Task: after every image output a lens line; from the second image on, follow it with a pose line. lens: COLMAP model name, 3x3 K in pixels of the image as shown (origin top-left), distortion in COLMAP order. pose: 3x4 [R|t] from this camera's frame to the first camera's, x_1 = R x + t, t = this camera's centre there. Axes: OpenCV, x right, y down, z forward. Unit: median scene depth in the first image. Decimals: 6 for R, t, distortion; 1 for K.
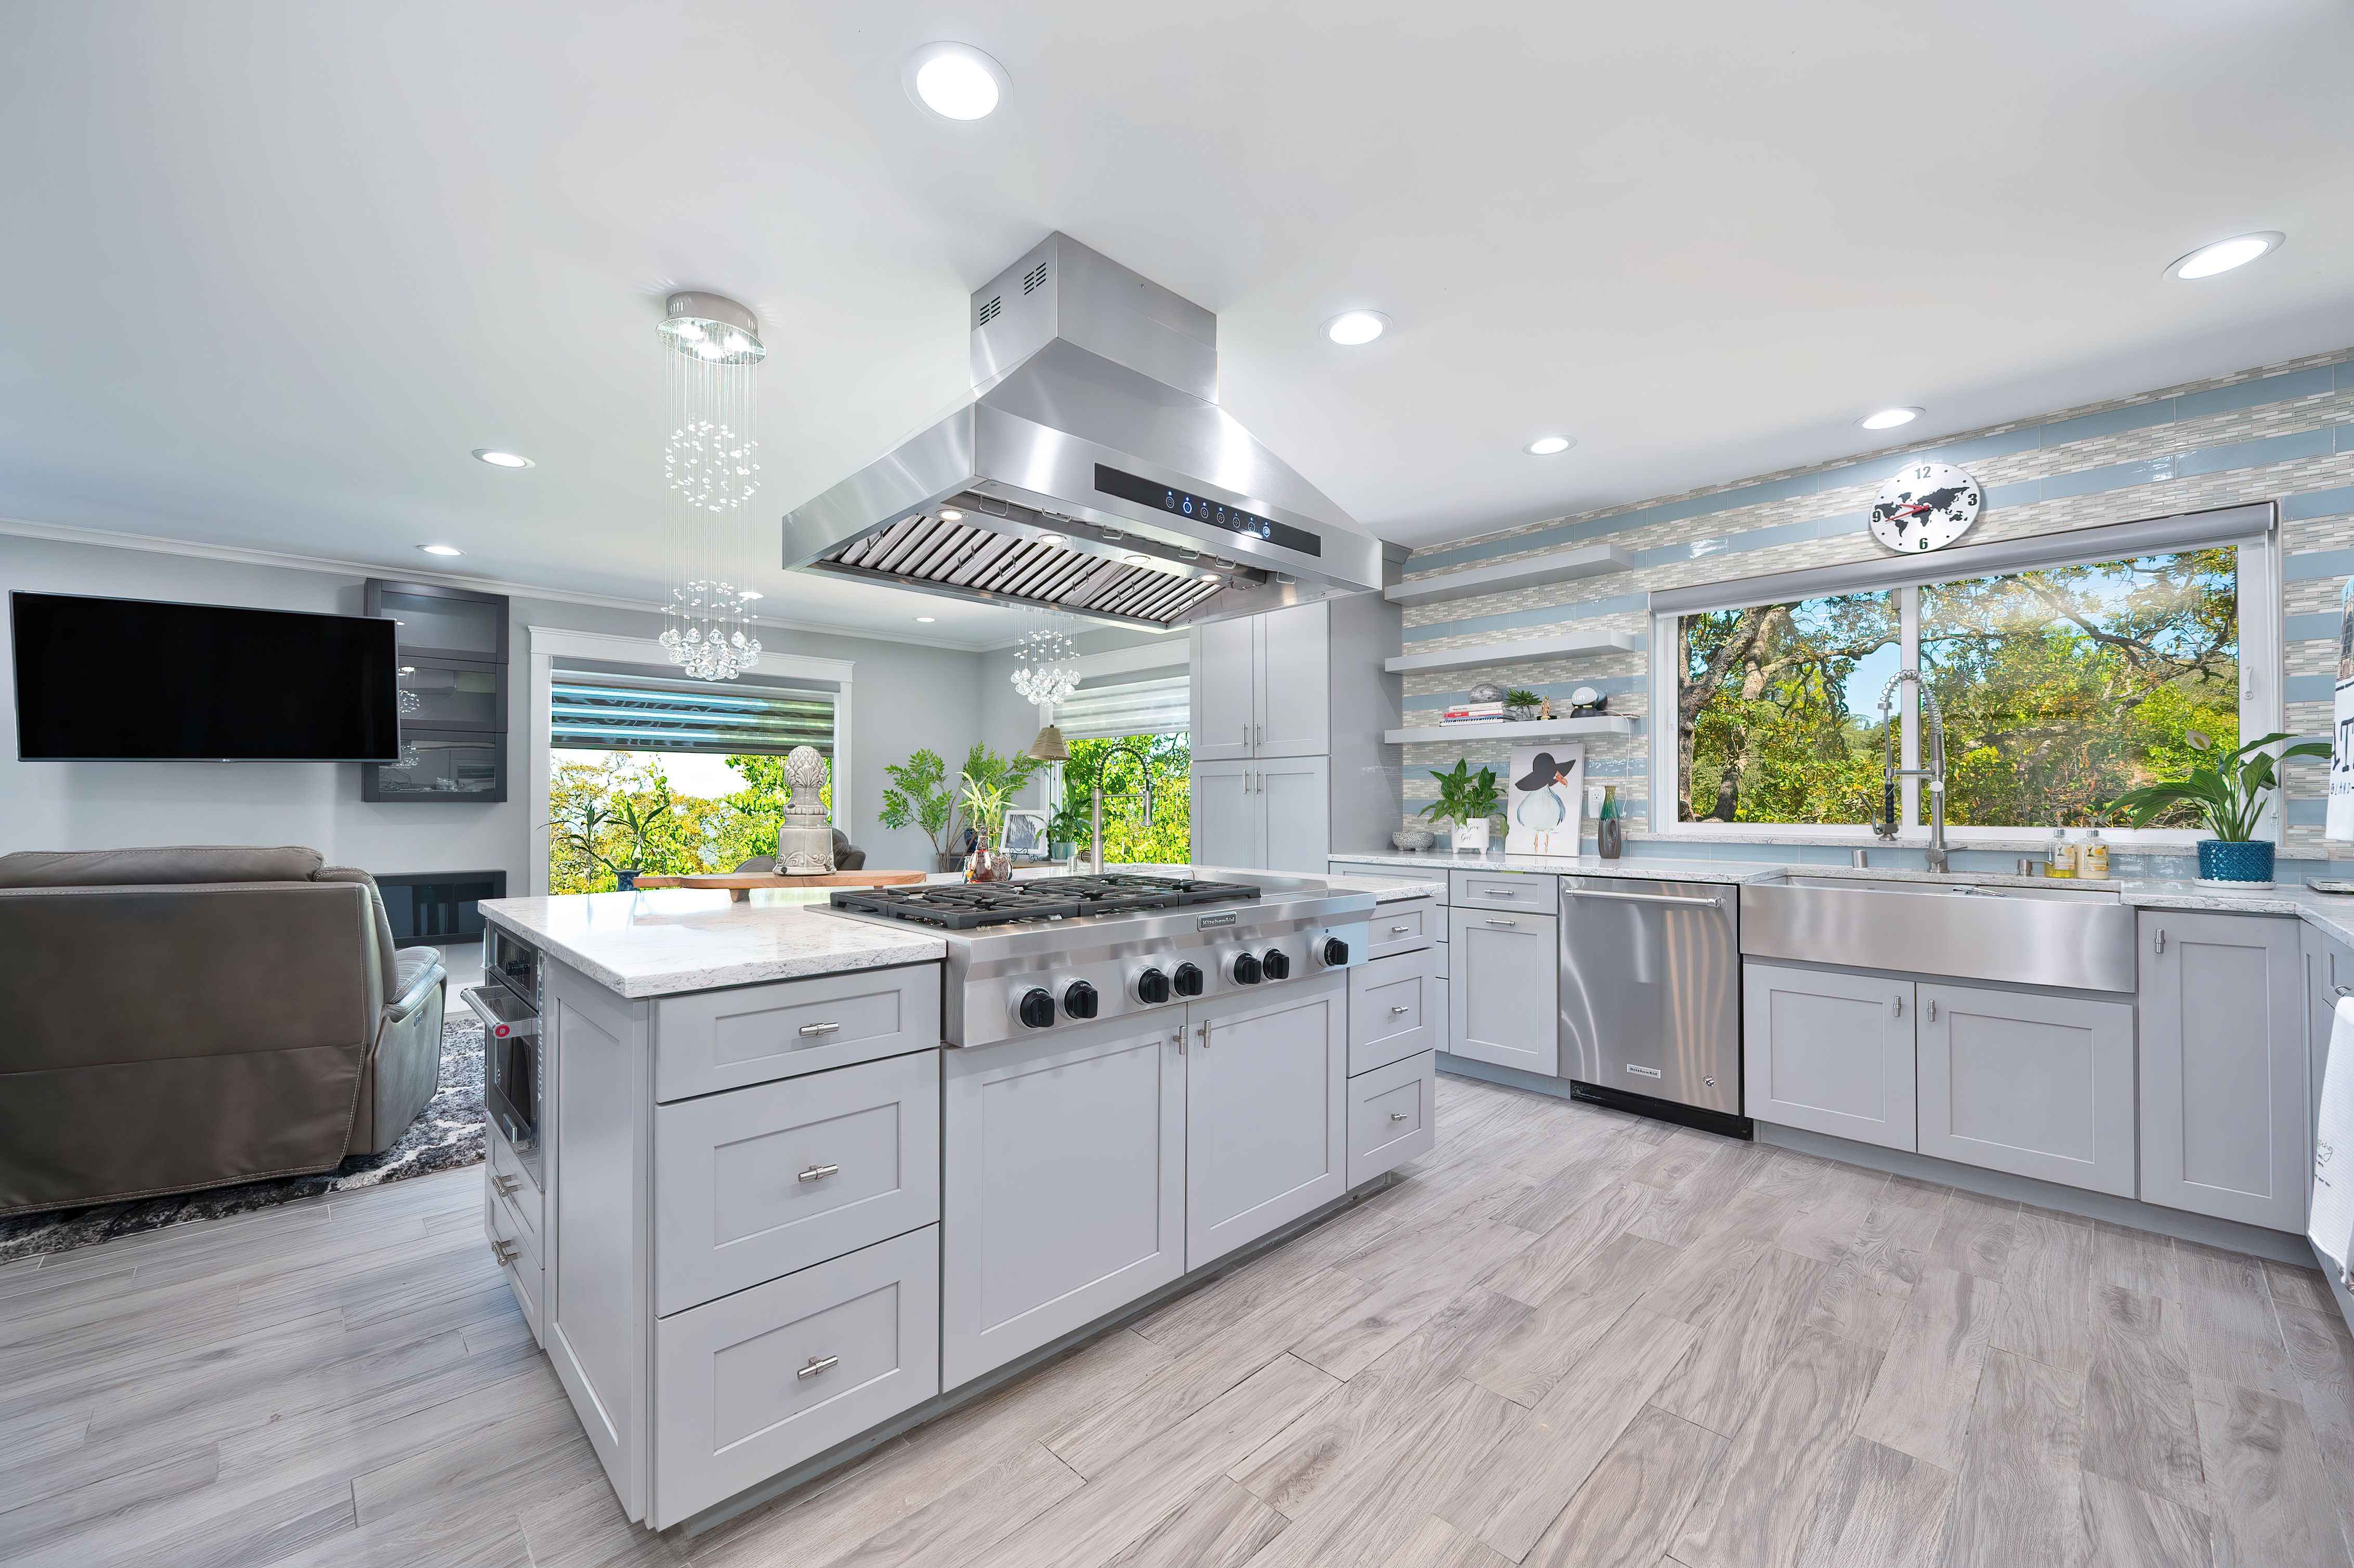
lens RADIAL K [[935.1, 0, 1178.4], [0, 935.1, 792.4], [0, 0, 1]] dist [-0.002366, -0.000866]
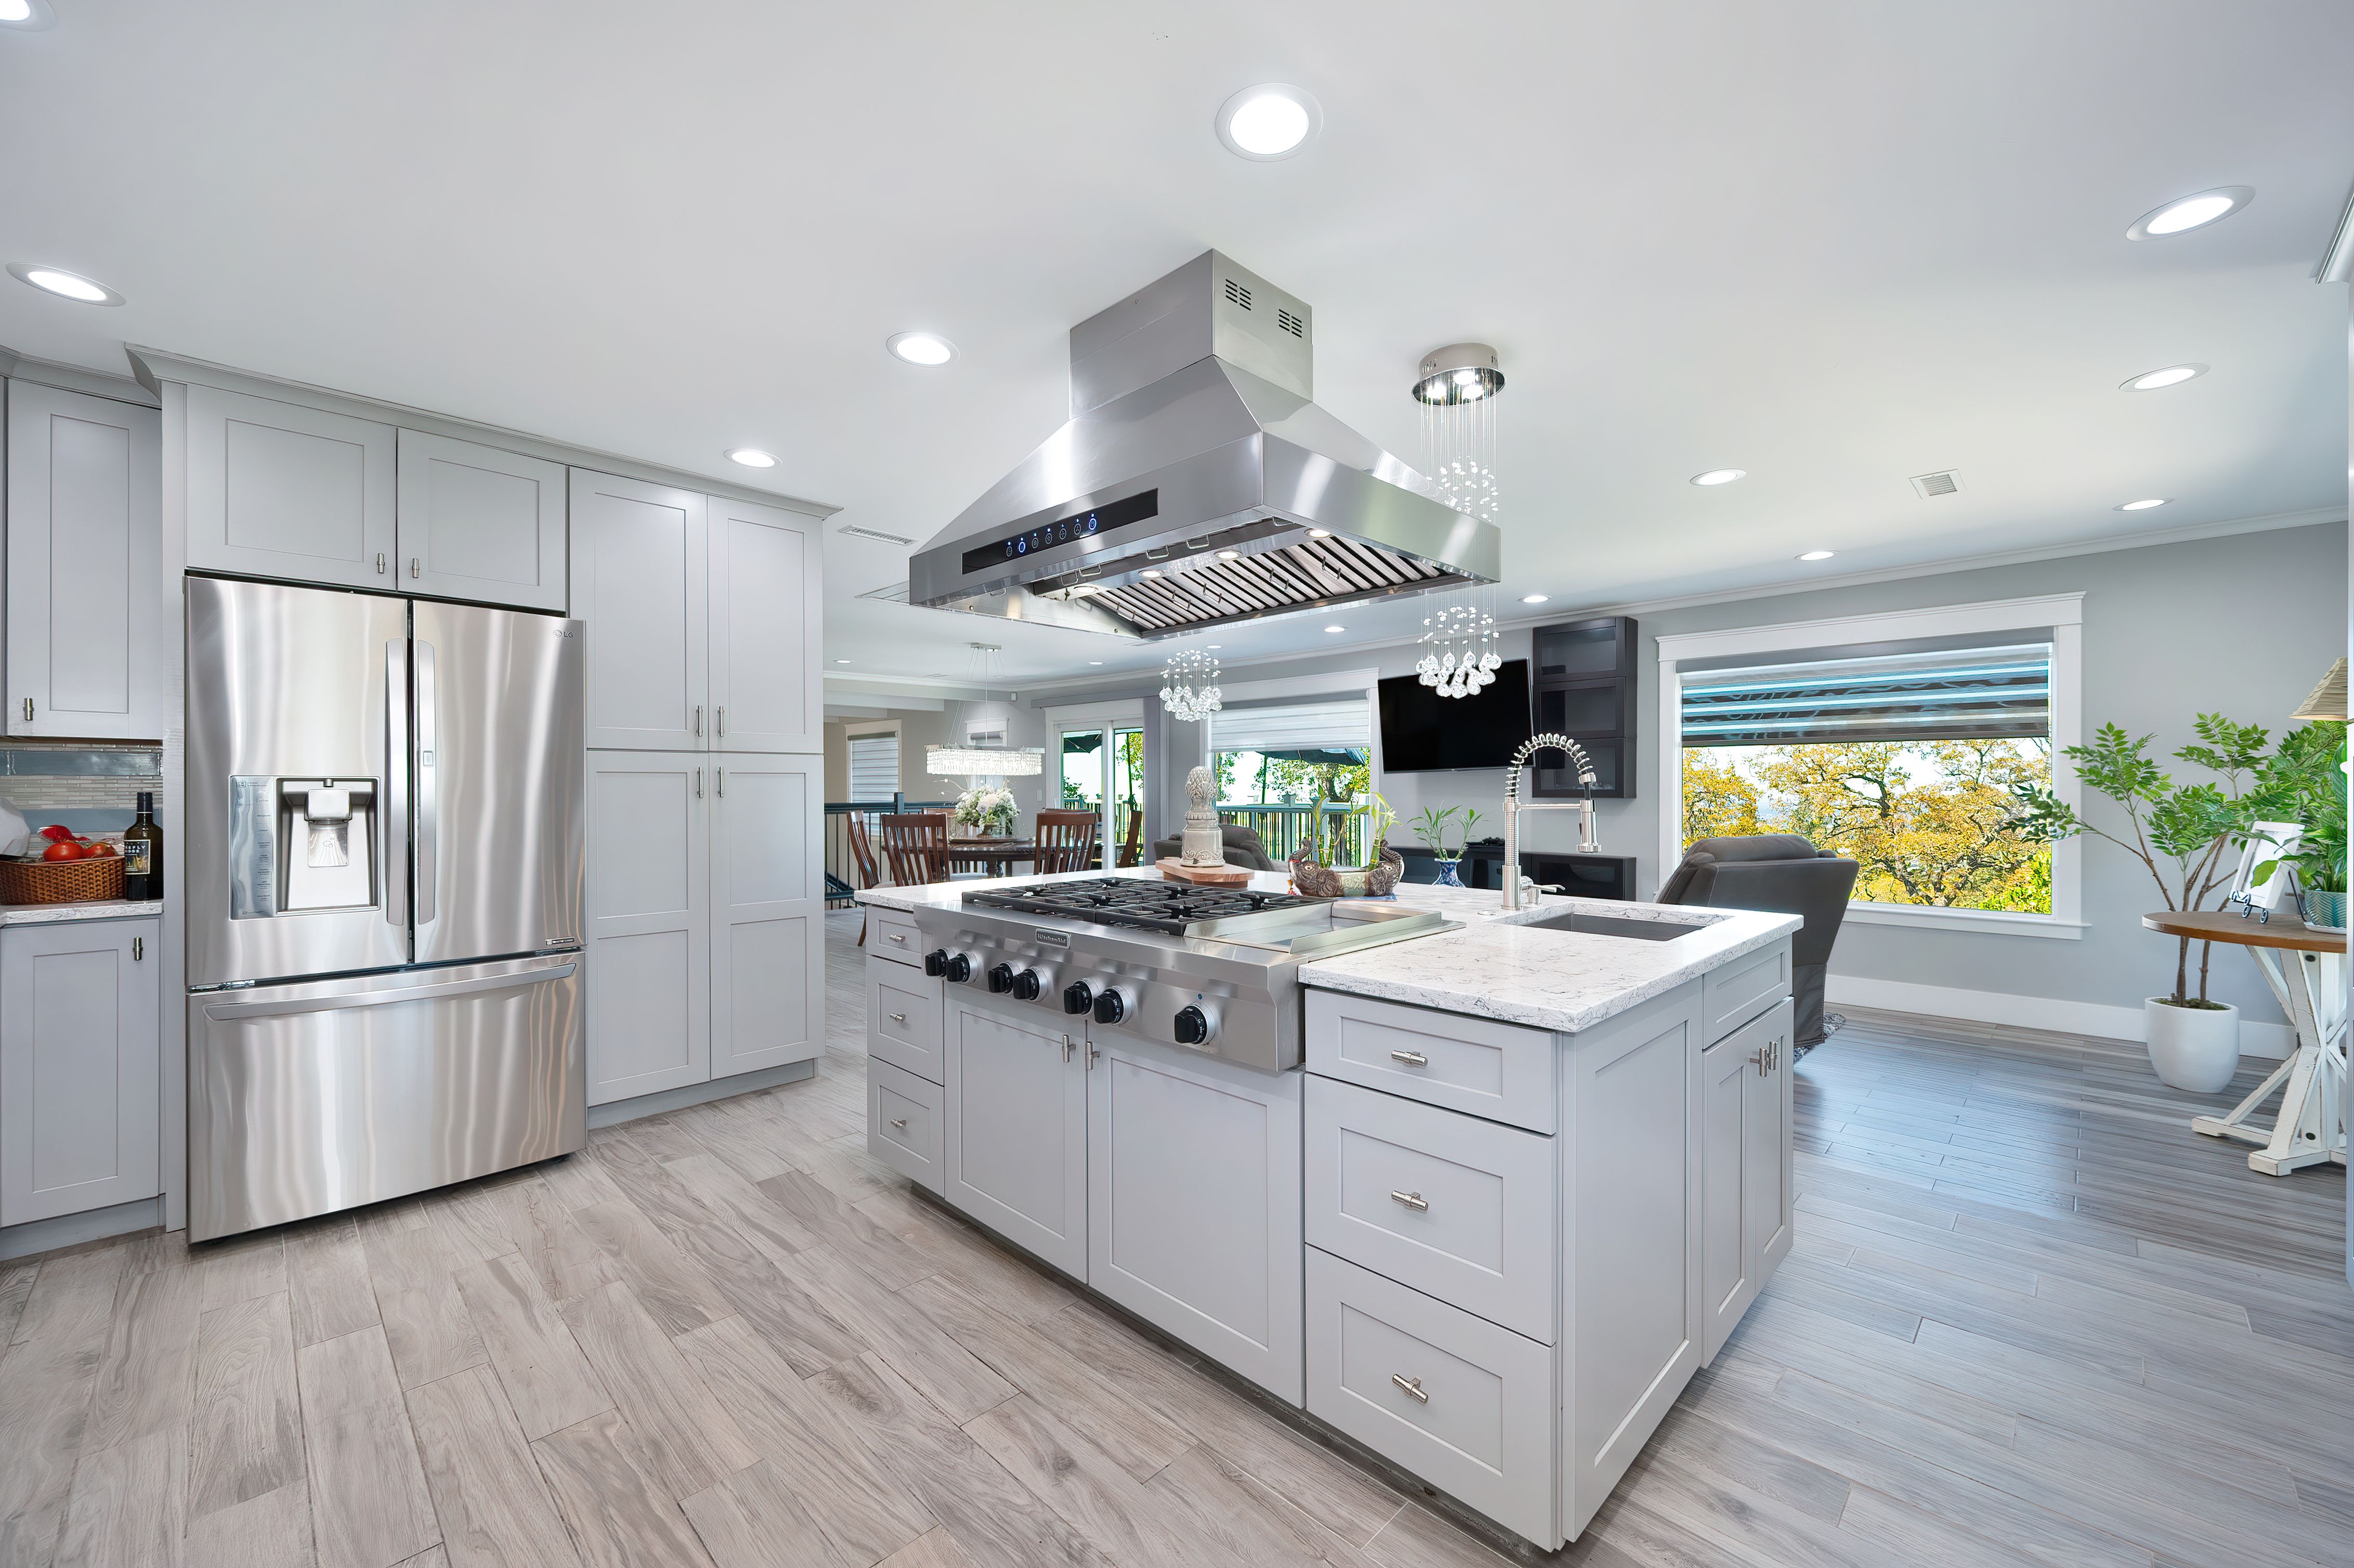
lens RADIAL K [[935.1, 0, 1176.3], [0, 935.1, 786.2], [0, 0, 1]] dist [-0.002366, -0.000866]
pose [[0.005872, -0.001373, -0.999982, 0.894996], [0.011926, 0.999928, -0.001303, -0.020487], [0.999912, -0.011918, 0.005888, 0.958464]]
